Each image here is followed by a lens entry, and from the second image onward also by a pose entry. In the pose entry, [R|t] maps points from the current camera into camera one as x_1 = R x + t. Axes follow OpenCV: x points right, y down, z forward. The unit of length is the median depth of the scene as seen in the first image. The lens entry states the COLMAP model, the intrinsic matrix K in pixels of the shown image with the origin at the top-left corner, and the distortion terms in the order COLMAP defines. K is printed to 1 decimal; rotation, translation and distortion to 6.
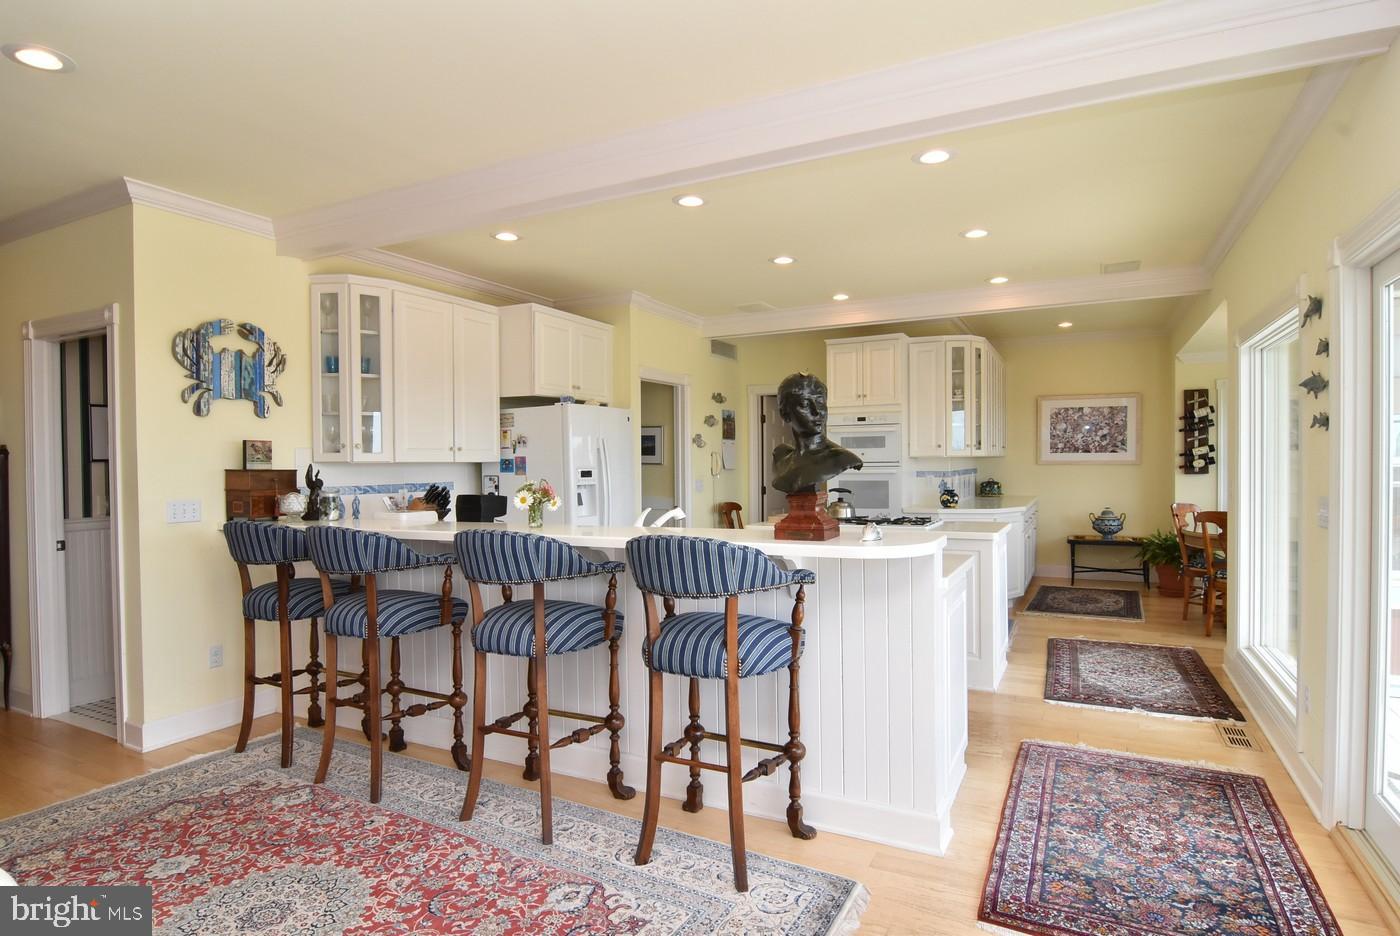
lens RADIAL K [[757.4, 0, 699.0], [0, 757.4, 471.2], [0, 0, 1]] dist [-0.009985, -0.006492]
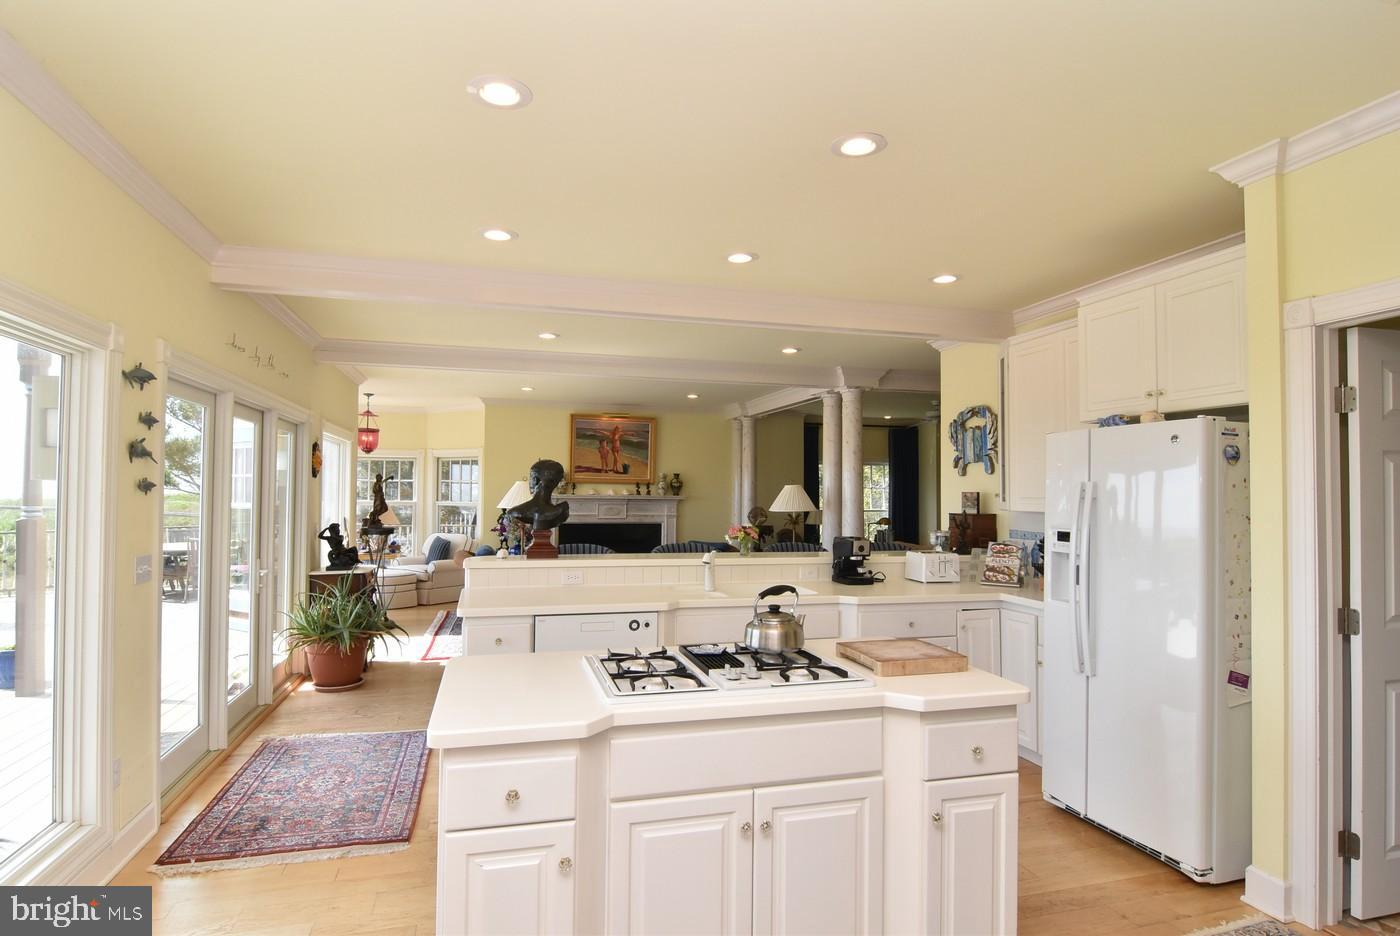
lens RADIAL K [[757.4, 0, 702.5], [0, 757.4, 480.4], [0, 0, 1]] dist [-0.009985, -0.006492]
pose [[-0.729666, -0.007835, -0.683759, 0.258518], [-0.006047, 0.999969, -0.005006, -0.019504], [0.683777, 0.000482, -0.729691, 0.620263]]
